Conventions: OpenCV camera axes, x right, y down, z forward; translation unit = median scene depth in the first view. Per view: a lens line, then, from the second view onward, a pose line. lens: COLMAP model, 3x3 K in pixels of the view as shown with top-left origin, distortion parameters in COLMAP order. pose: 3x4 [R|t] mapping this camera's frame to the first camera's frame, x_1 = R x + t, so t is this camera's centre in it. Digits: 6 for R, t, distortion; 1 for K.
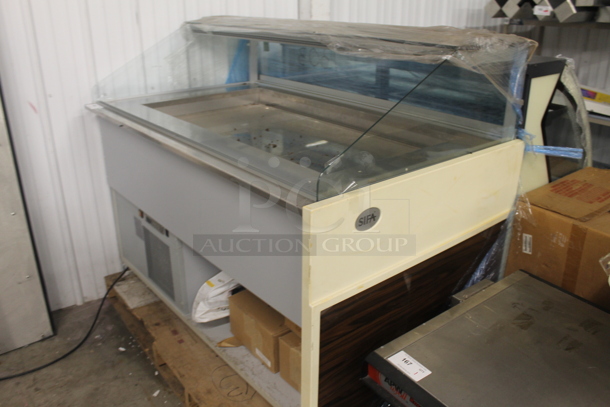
lens RADIAL K [[516.8, 0, 305.0], [0, 516.8, 203.5], [0, 0, 1]] dist [-0.146006, 0.104192]
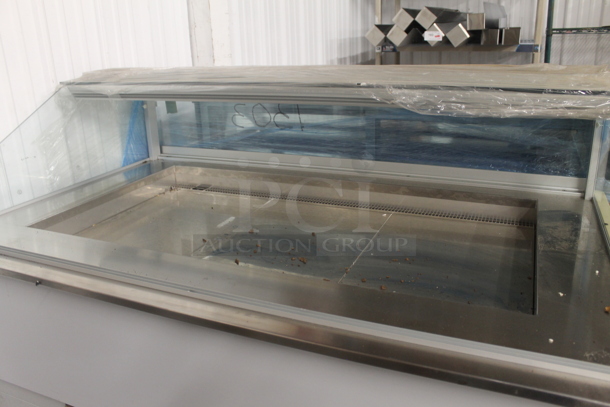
lens RADIAL K [[516.8, 0, 305.0], [0, 516.8, 203.5], [0, 0, 1]] dist [-0.146006, 0.104192]
pose [[0.897712, -0.178104, 0.402978, -0.221811], [0.205183, 0.978413, -0.024658, -0.120036], [-0.389888, 0.104820, 0.914877, 0.288066]]
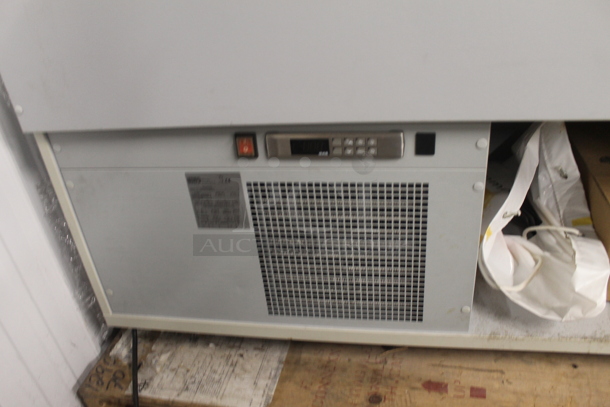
lens RADIAL K [[516.8, 0, 305.0], [0, 516.8, 203.5], [0, 0, 1]] dist [-0.146006, 0.104192]
pose [[0.764409, -0.404689, 0.501903, -0.393148], [0.342827, 0.914423, 0.215175, -0.001467], [-0.546030, 0.007584, 0.837731, 0.593110]]
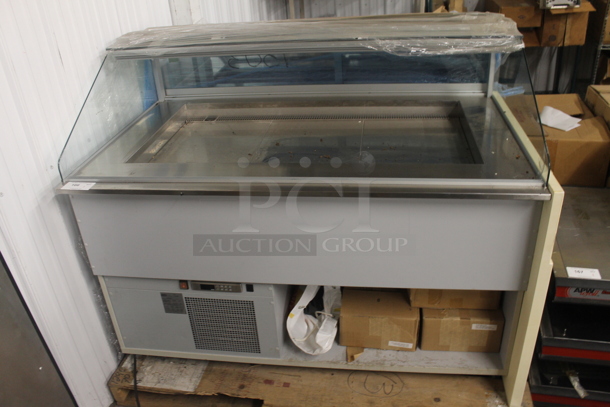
lens RADIAL K [[516.8, 0, 305.0], [0, 516.8, 203.5], [0, 0, 1]] dist [-0.146006, 0.104192]
pose [[0.743952, -0.373093, 0.554380, -0.493247], [0.319140, 0.927267, 0.195771, -0.172781], [-0.587099, 0.031281, 0.808911, 0.161823]]
